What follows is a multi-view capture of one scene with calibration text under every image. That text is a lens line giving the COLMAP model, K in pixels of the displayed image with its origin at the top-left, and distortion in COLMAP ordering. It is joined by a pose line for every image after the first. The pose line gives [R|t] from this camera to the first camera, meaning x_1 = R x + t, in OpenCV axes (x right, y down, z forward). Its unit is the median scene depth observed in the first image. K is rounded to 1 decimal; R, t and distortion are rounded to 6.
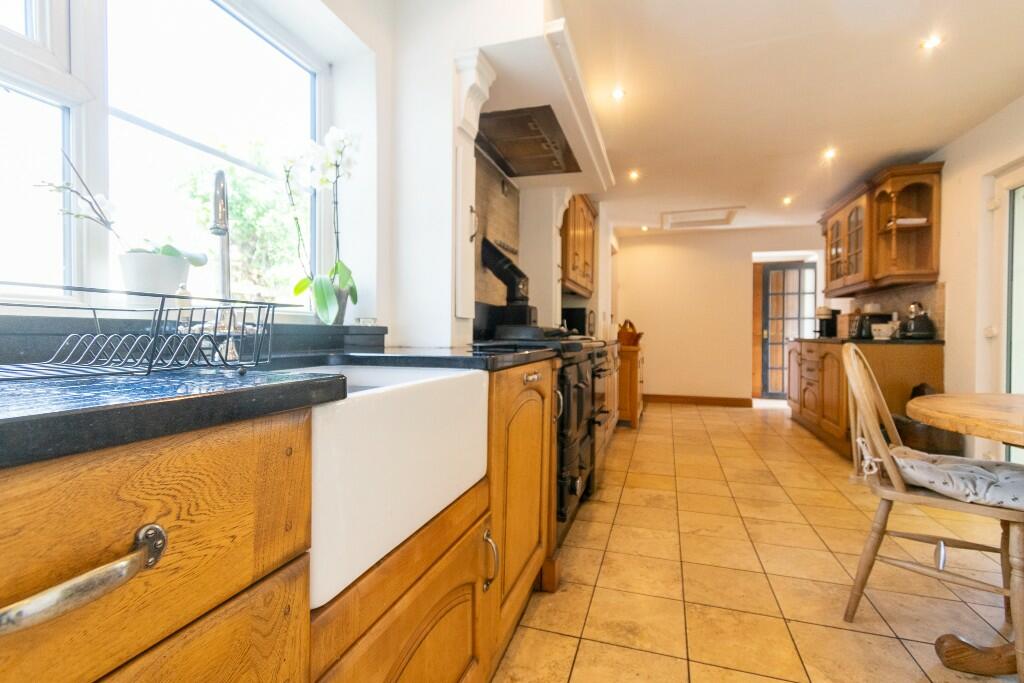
lens RADIAL K [[467.3, 0, 515.1], [0, 467.3, 338.4], [0, 0, 1]] dist [0.008206, -0.000377]
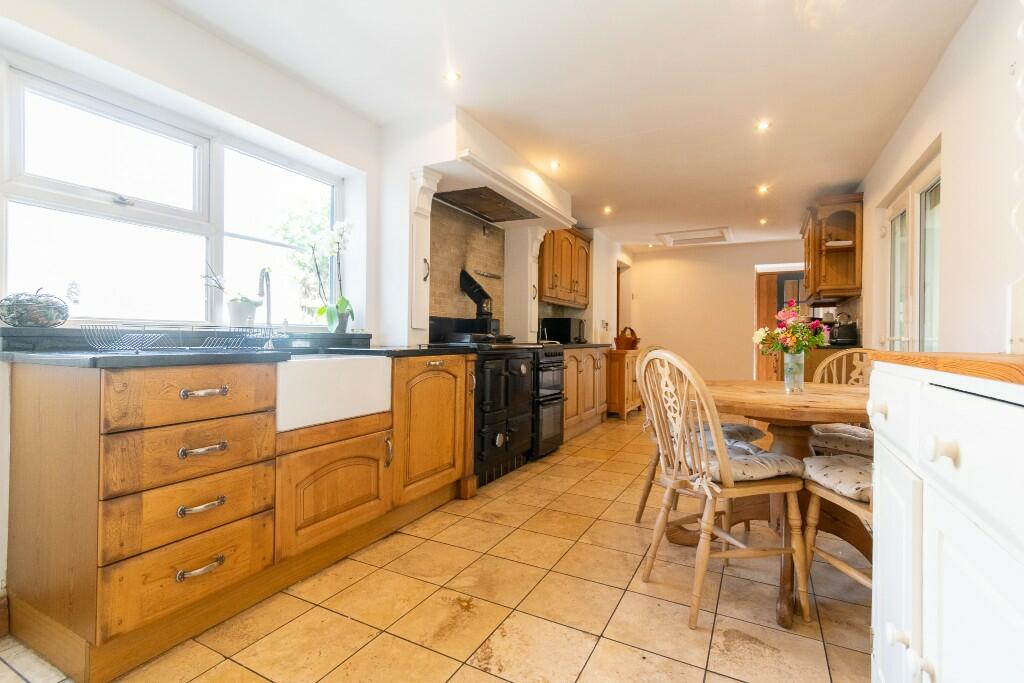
lens RADIAL K [[467.3, 0, 515.8], [0, 467.3, 338.4], [0, 0, 1]] dist [0.008206, -0.000377]
pose [[0.984830, 0.004320, -0.173468, 0.333309], [-0.006231, 0.999926, -0.010471, 0.003543], [0.173410, 0.011393, 0.984784, -0.354044]]
